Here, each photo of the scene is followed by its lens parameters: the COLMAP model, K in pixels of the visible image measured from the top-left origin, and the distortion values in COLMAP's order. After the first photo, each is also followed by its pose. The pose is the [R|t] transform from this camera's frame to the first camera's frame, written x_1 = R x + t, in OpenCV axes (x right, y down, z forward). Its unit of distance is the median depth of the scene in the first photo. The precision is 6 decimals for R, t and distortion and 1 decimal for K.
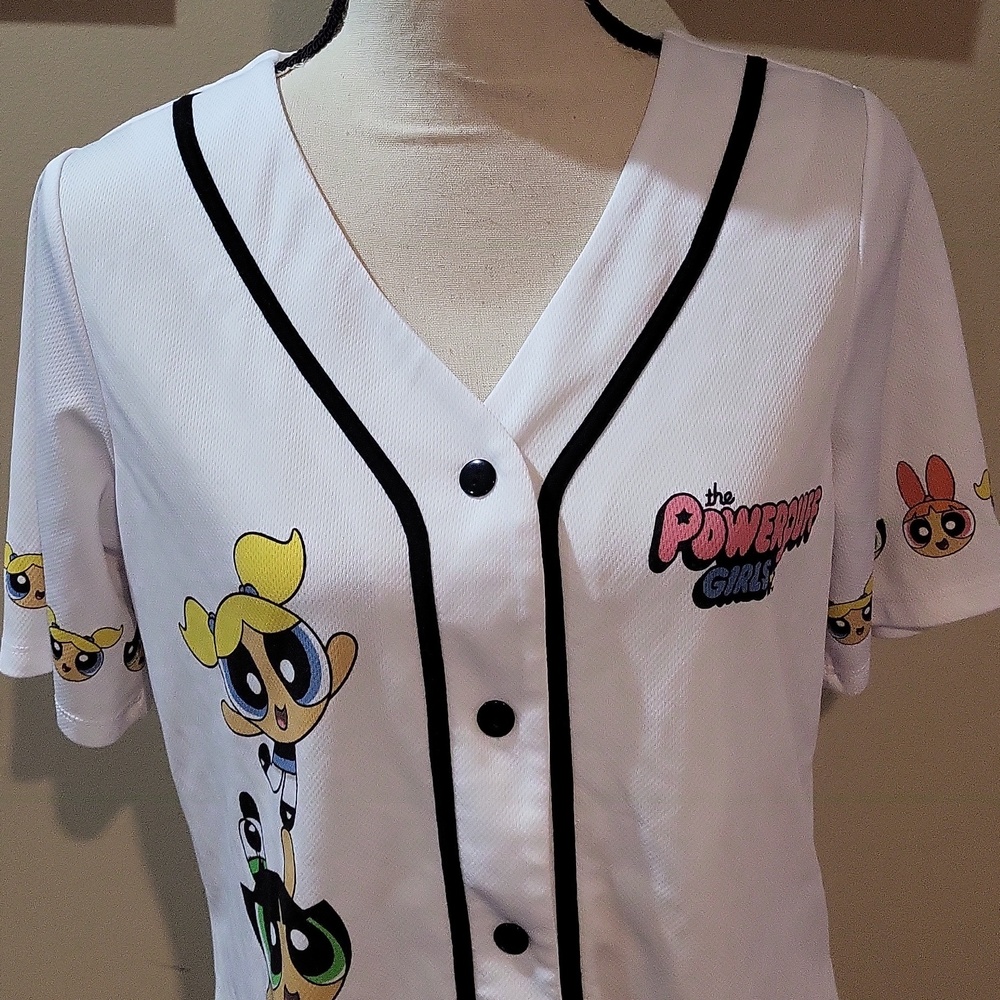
lens RADIAL K [[1689.2, 0, 500.0], [0, 1689.2, 500.0], [0, 0, 1]] dist [0.007213, 0.055599]
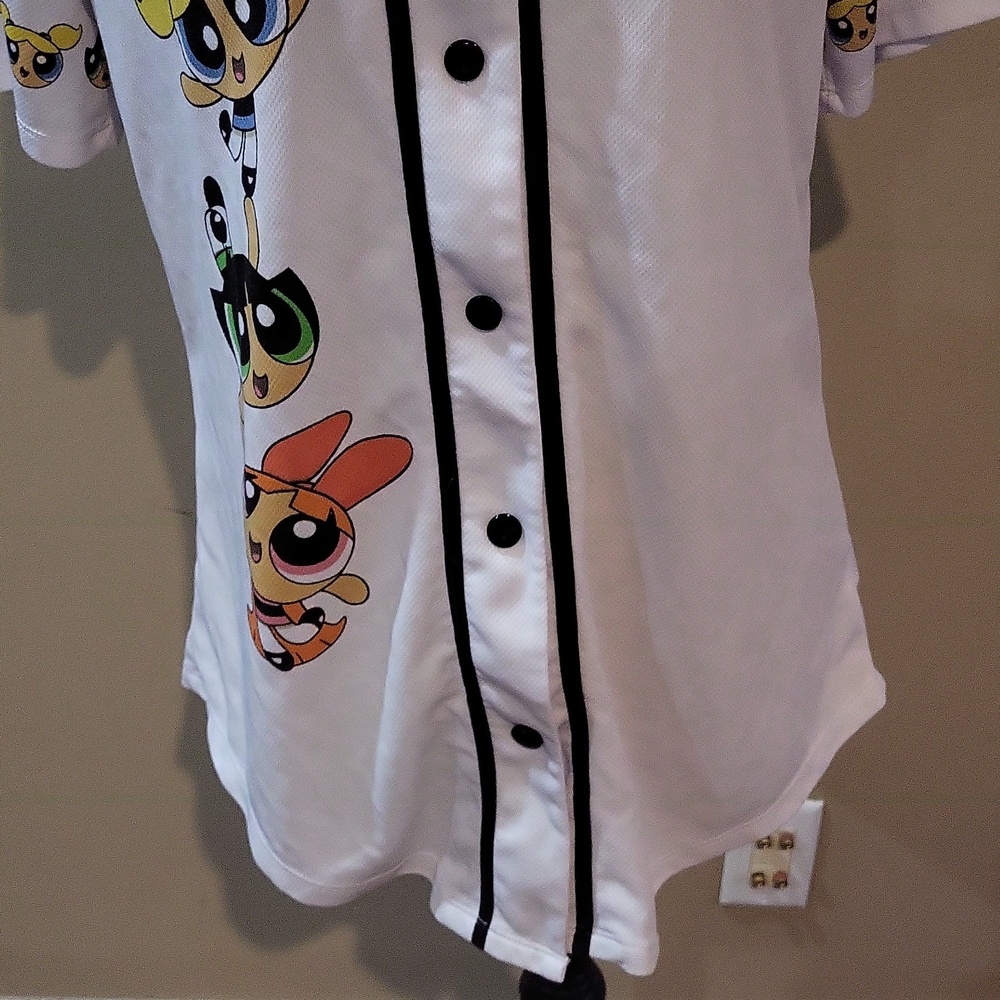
lens RADIAL K [[1689.2, 0, 500.0], [0, 1689.2, 500.0], [0, 0, 1]] dist [0.007213, 0.055599]
pose [[0.999767, 0.003777, -0.021240, 0.037945], [-0.000496, 0.988324, 0.152366, 0.224733], [0.021568, -0.152320, 0.988096, 0.031848]]
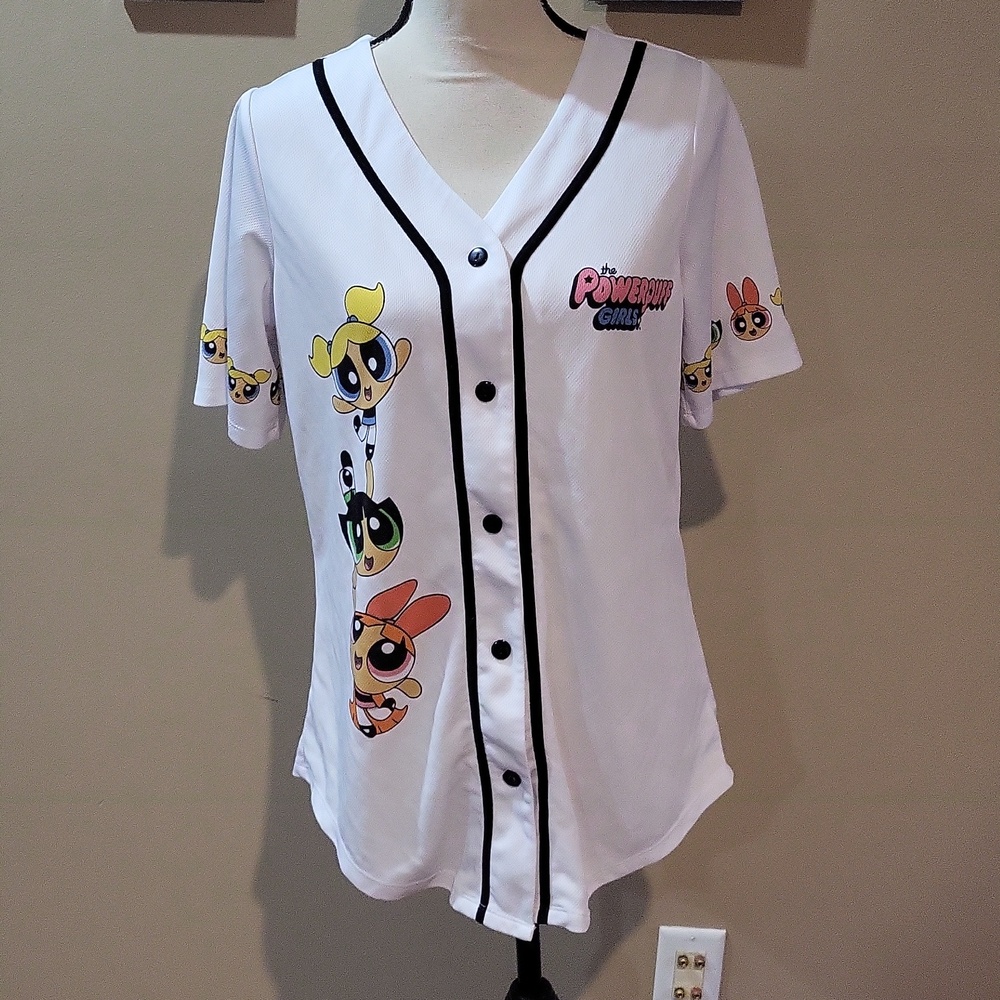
lens RADIAL K [[1668.6, 0, 497.1], [0, 1668.6, 536.6], [0, 0, 1]] dist [-0.003618, -0.139163]
pose [[0.999727, 0.017985, -0.014898, 0.039179], [-0.018339, 0.999545, -0.023932, 0.325401], [0.014461, 0.024198, 0.999603, -0.794676]]
